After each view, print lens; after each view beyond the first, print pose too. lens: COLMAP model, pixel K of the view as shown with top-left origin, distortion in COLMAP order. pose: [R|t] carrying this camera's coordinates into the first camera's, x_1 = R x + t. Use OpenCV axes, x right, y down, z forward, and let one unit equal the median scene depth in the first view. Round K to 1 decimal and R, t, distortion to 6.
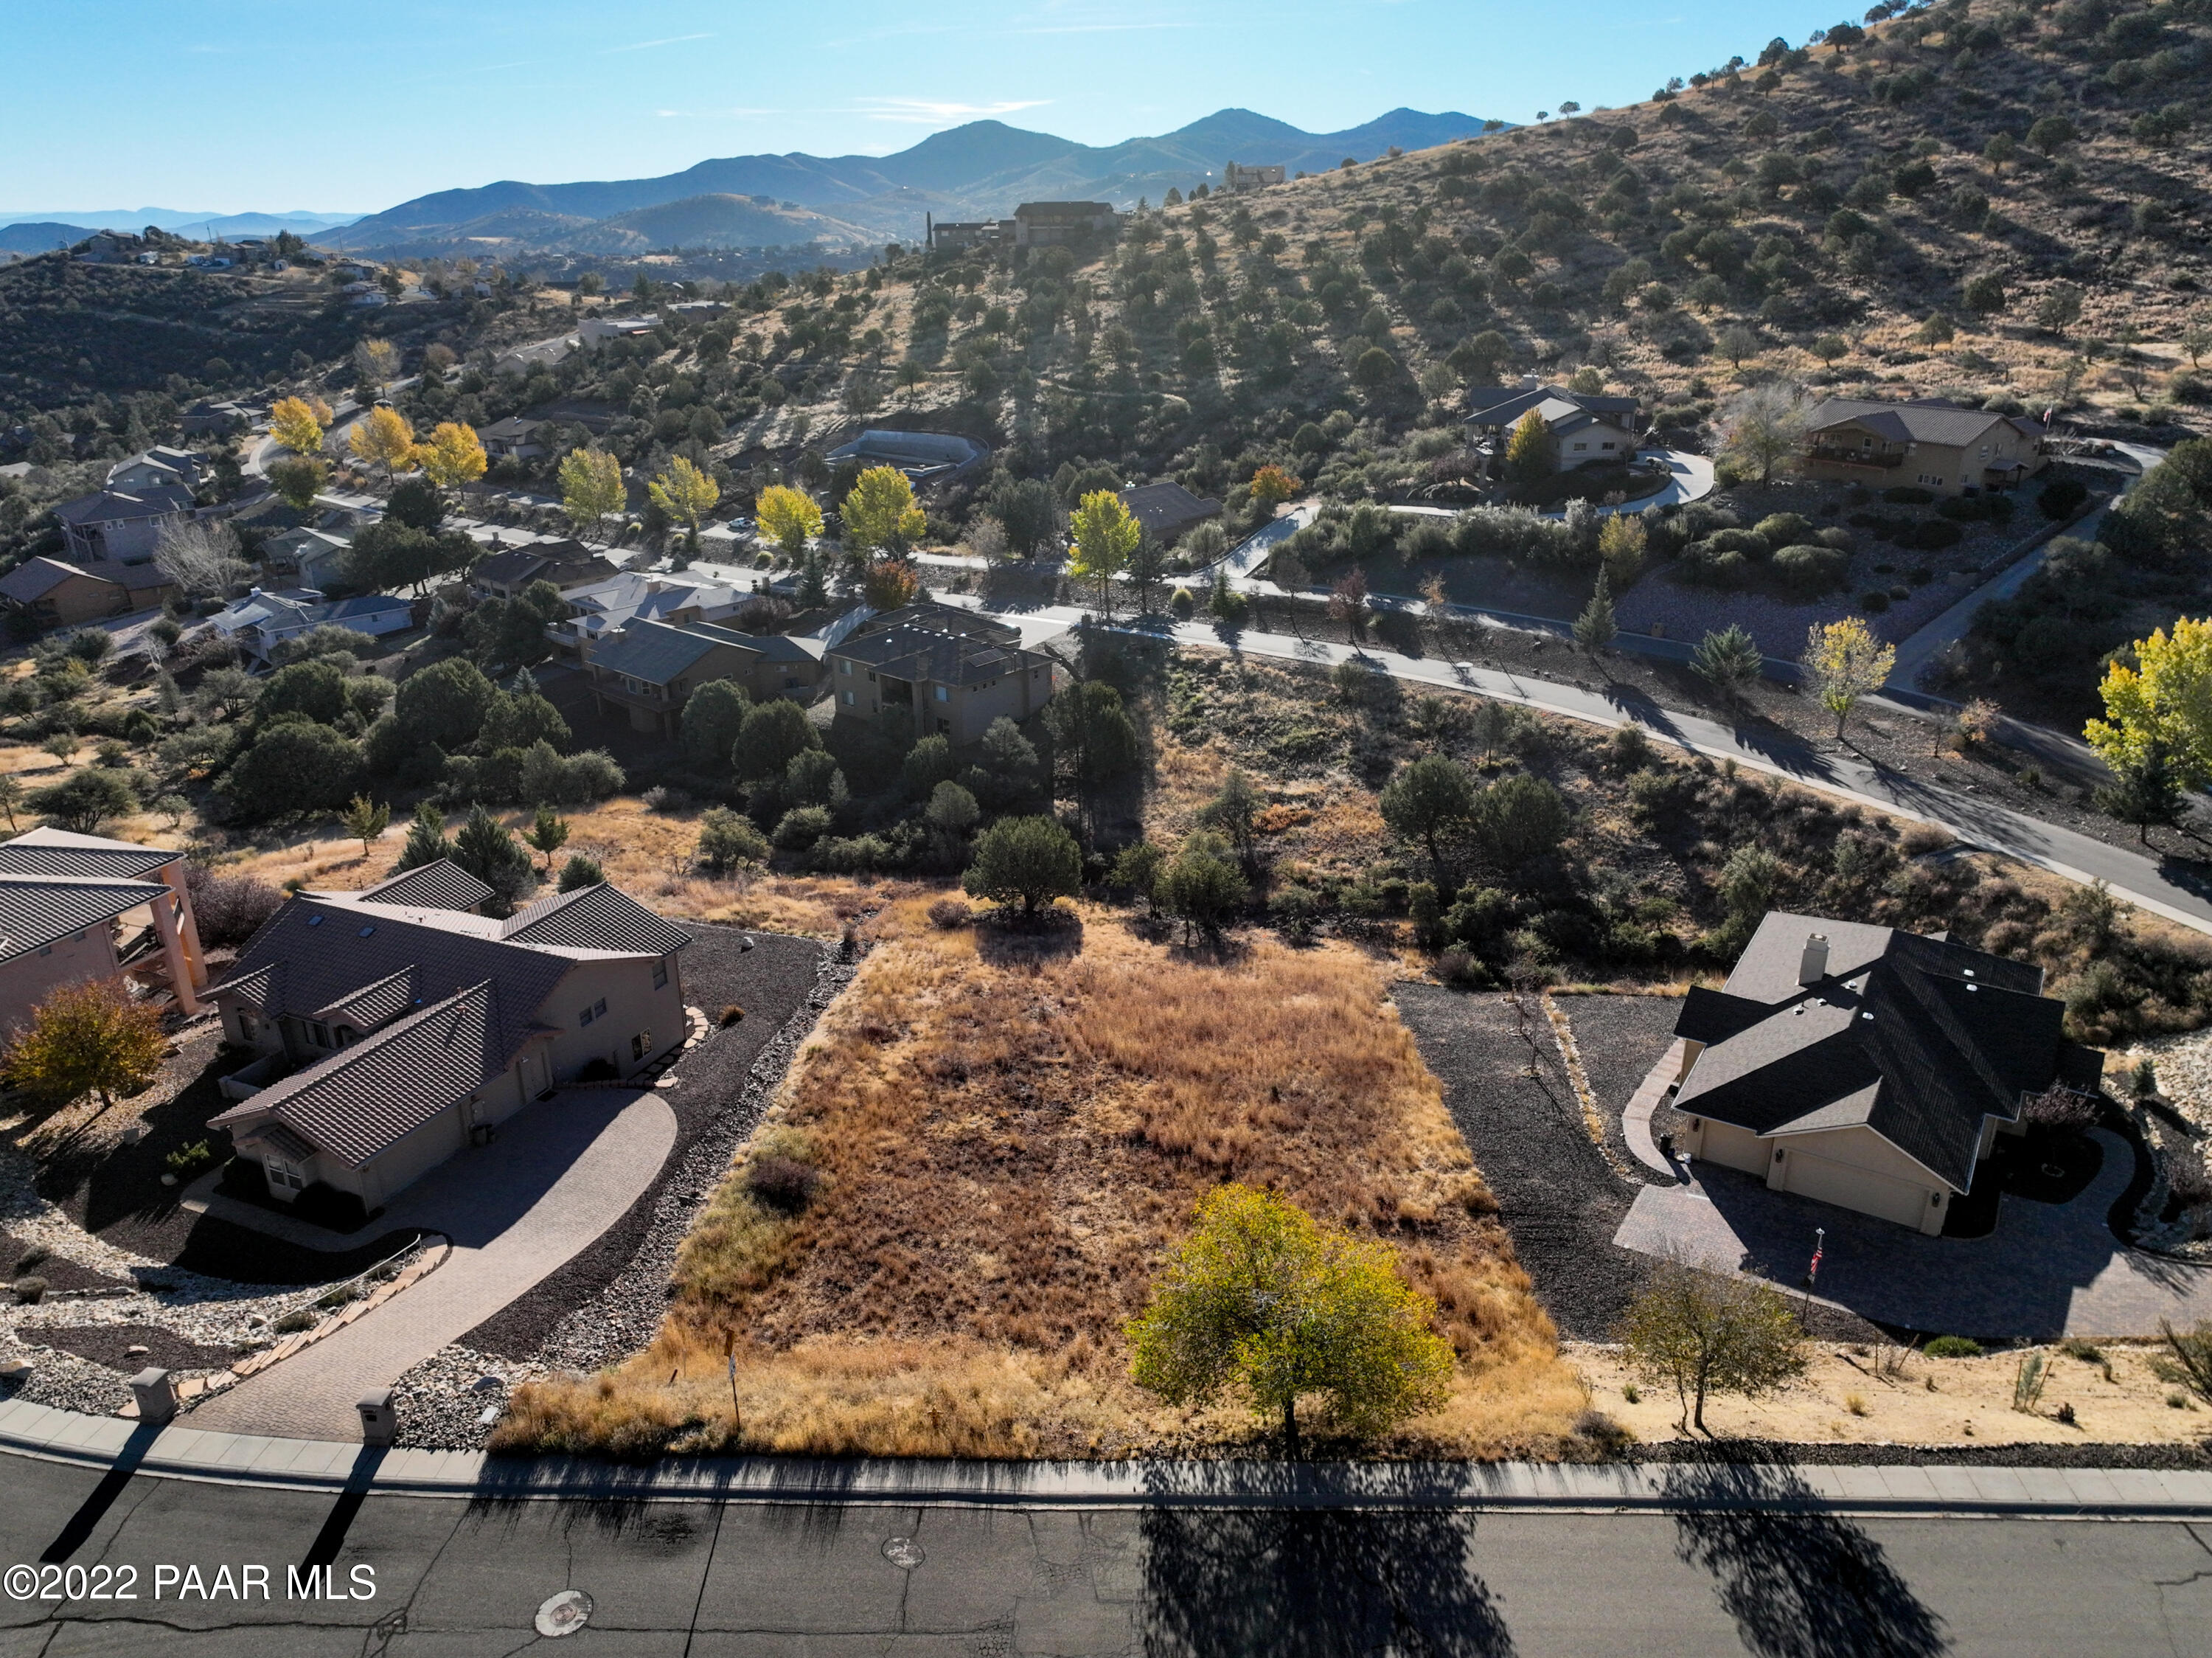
lens RADIAL K [[1559.4, 0, 1107.8], [0, 1559.4, 827.5], [0, 0, 1]] dist [-0.000856, 0.016015]
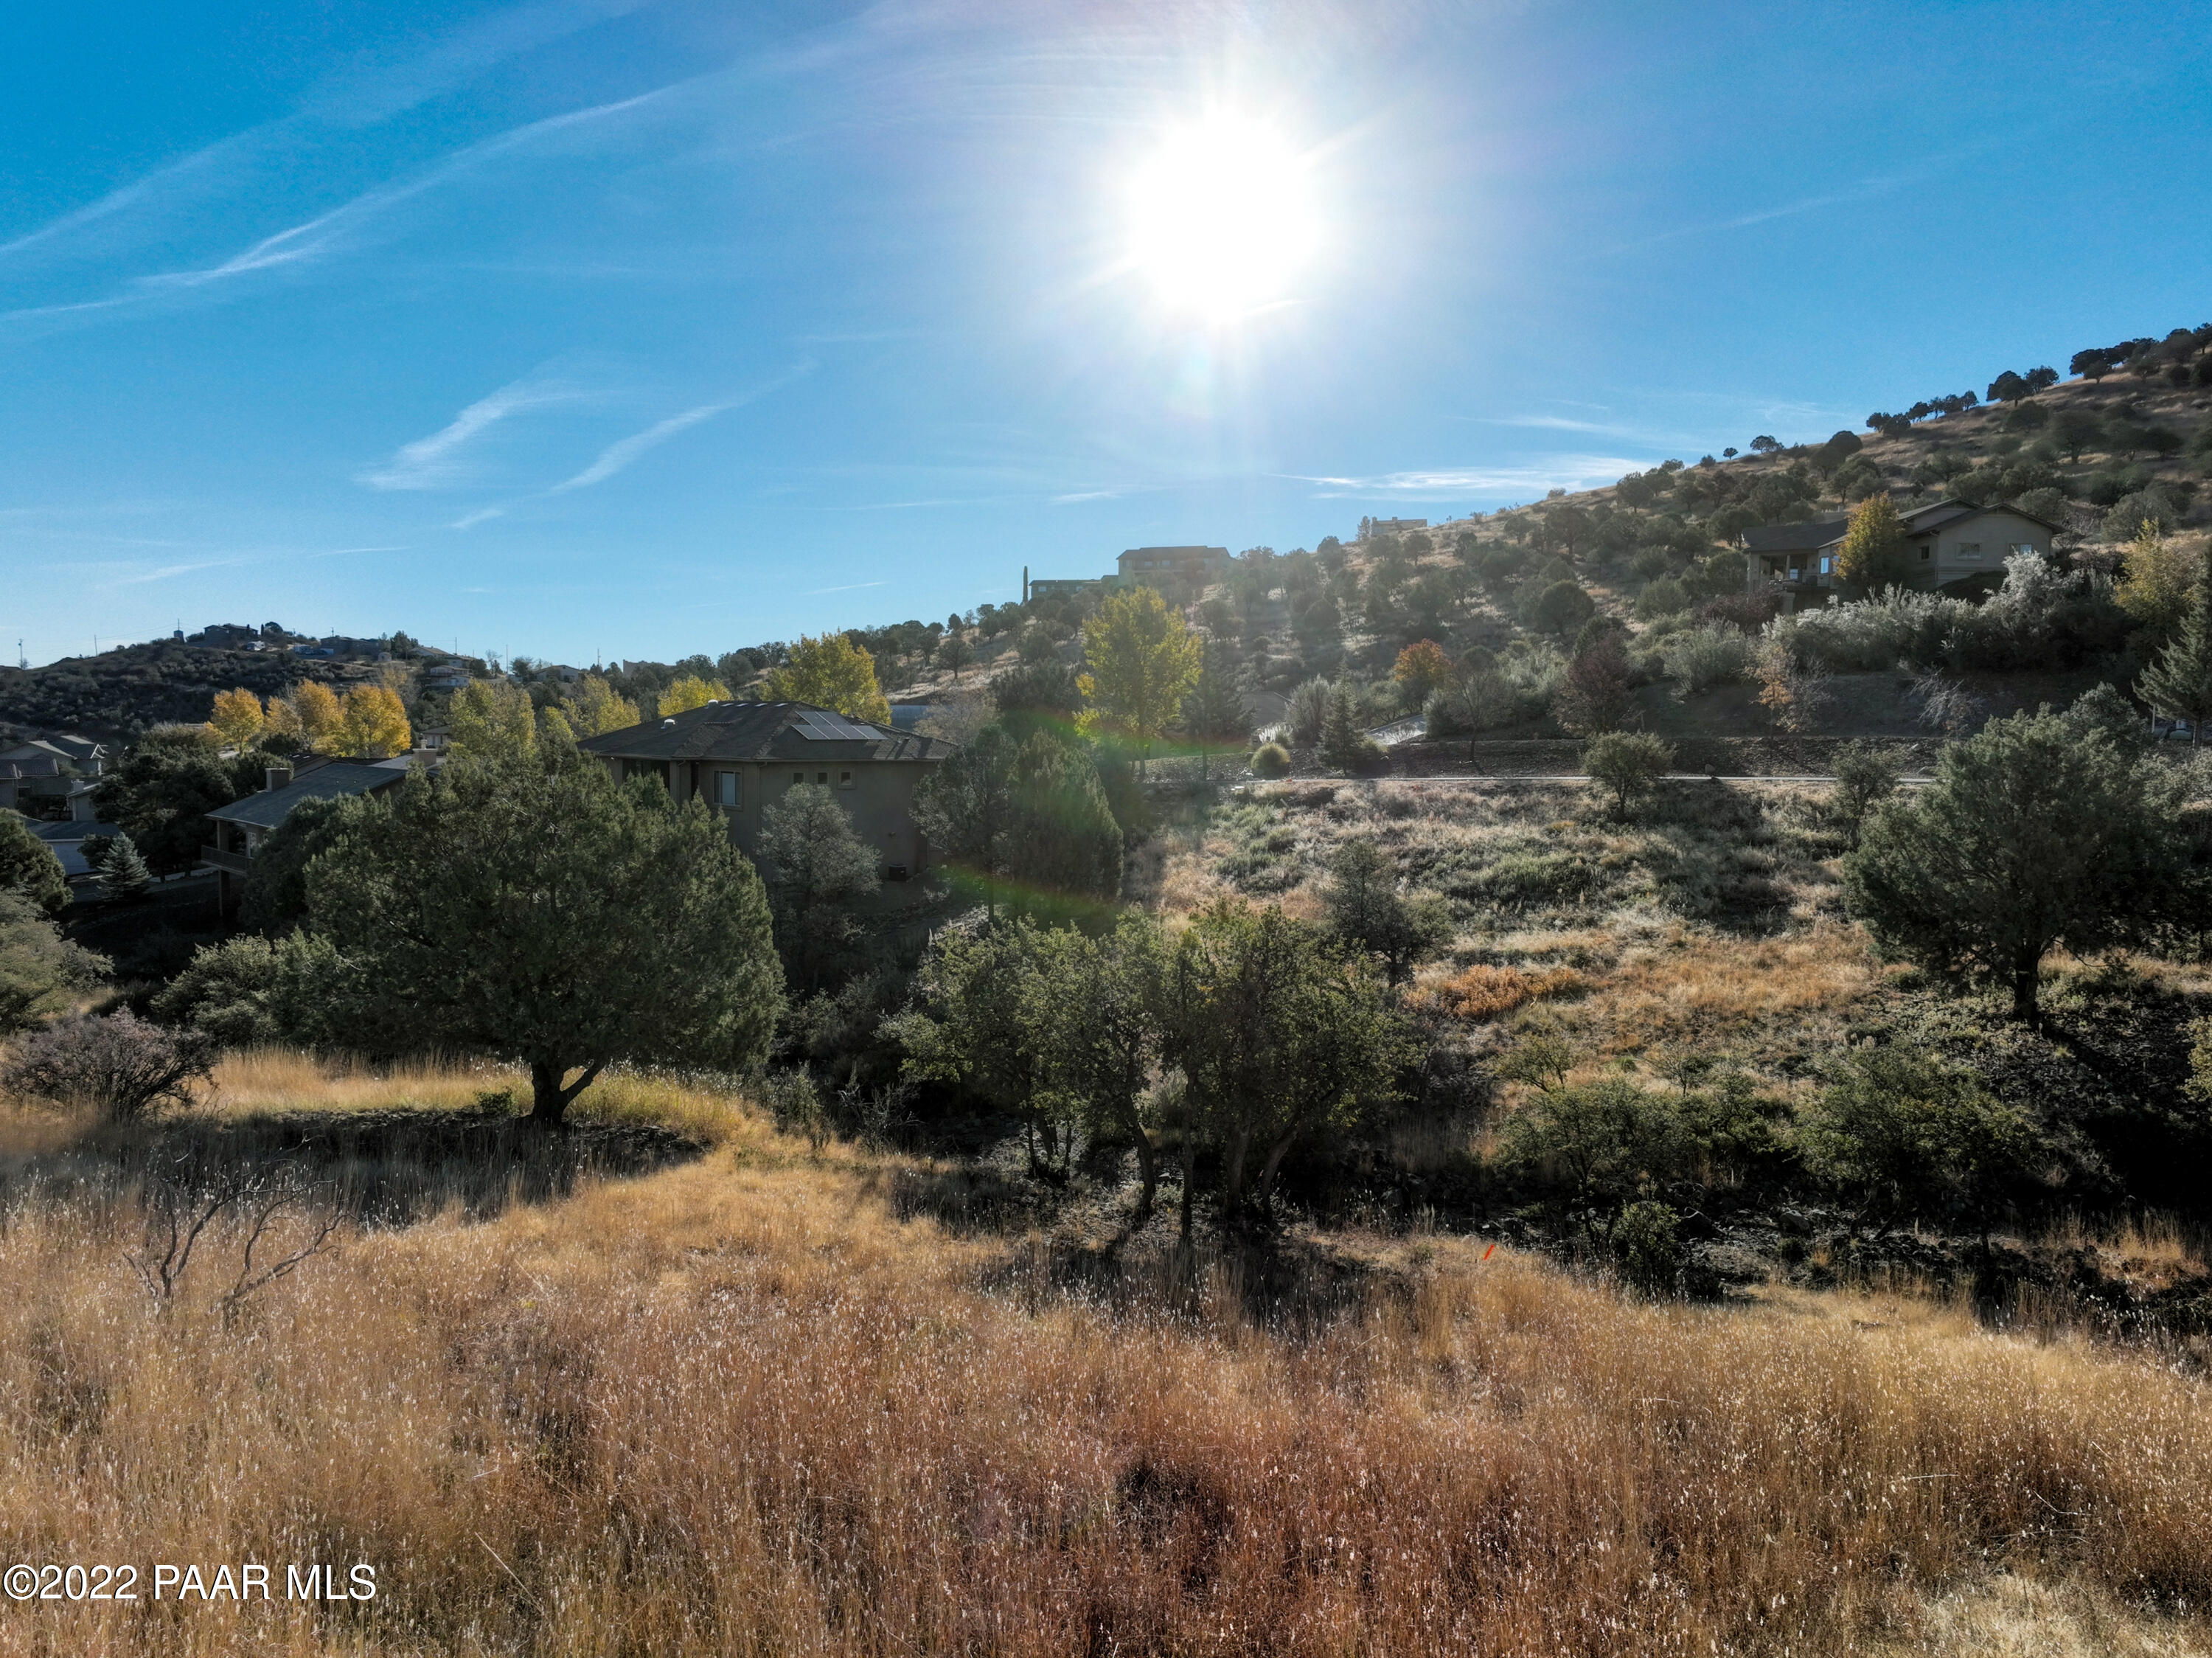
lens RADIAL K [[1561.5, 0, 1107.6], [0, 1561.5, 828.0], [0, 0, 1]] dist [-0.008115, 0.026055]
pose [[0.995620, 0.029943, -0.088567, 0.054022], [-0.055740, 0.950654, -0.305204, 0.068879], [0.075058, 0.308804, 0.948160, 0.640897]]
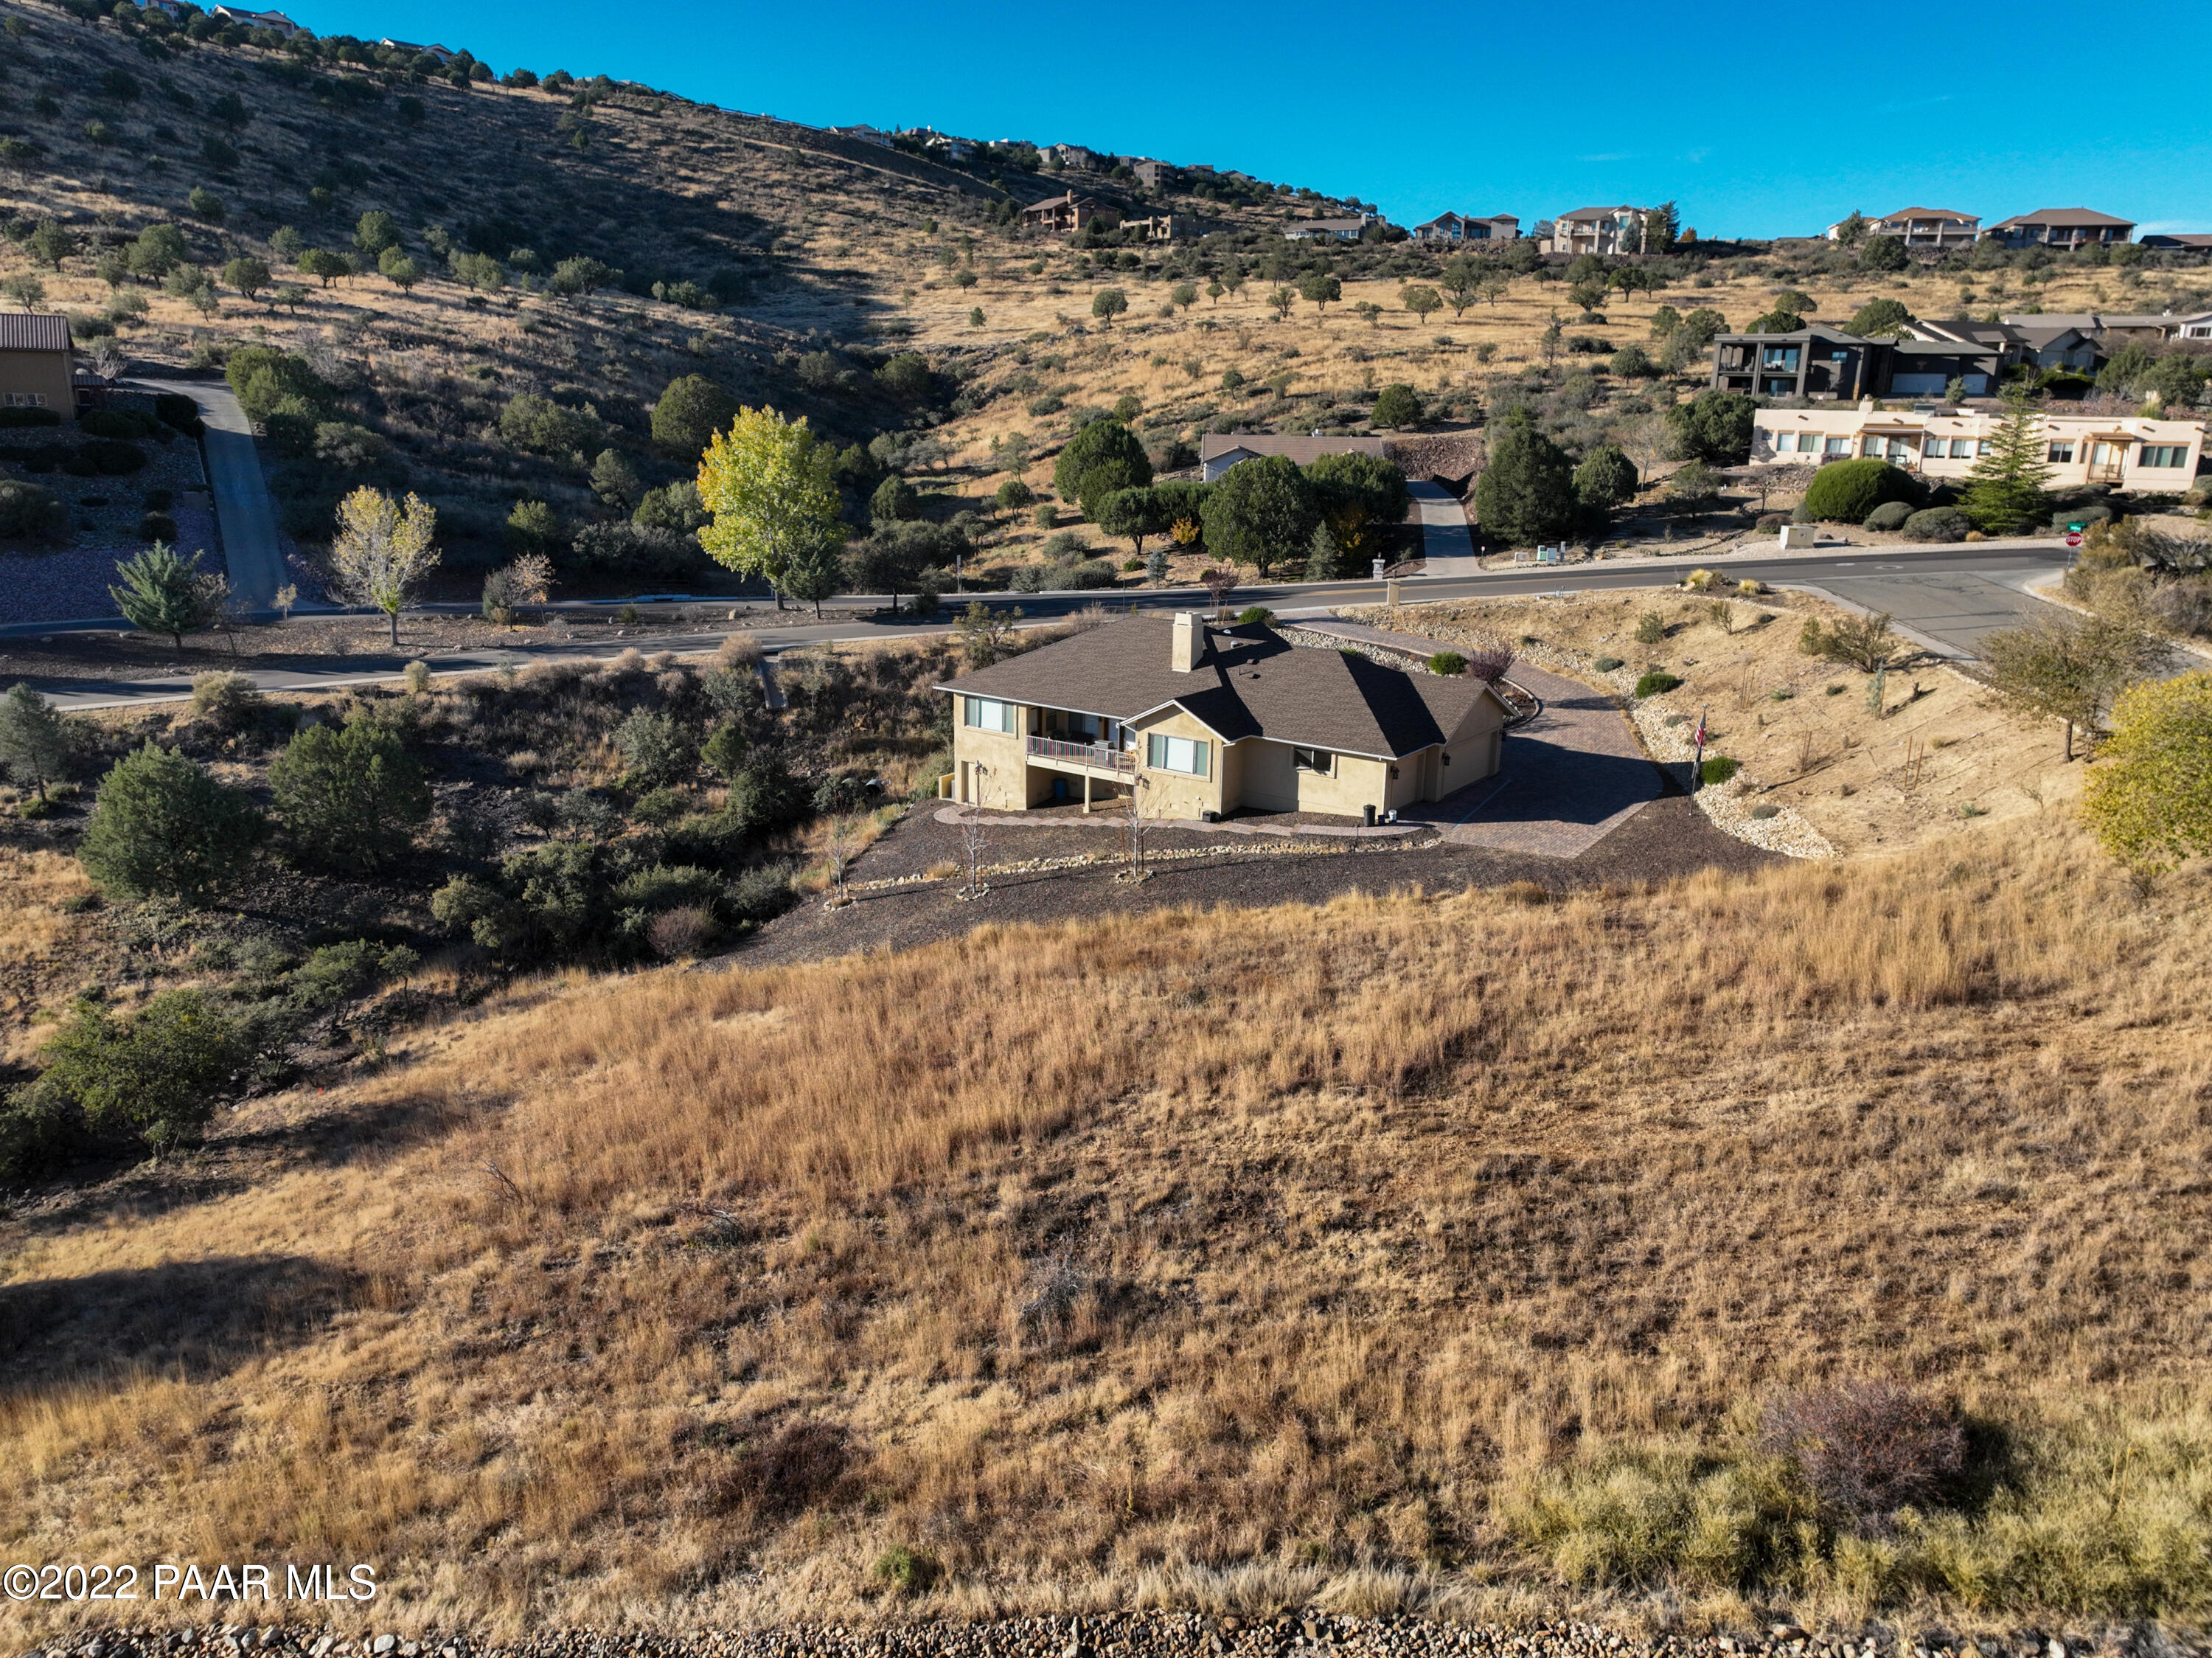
lens RADIAL K [[1561.5, 0, 1107.6], [0, 1561.5, 828.0], [0, 0, 1]] dist [-0.008115, 0.026055]
pose [[0.057875, -0.260093, 0.963848, -0.275752], [0.353553, 0.908234, 0.223856, -0.022294], [-0.933623, 0.327815, 0.144521, 0.560059]]
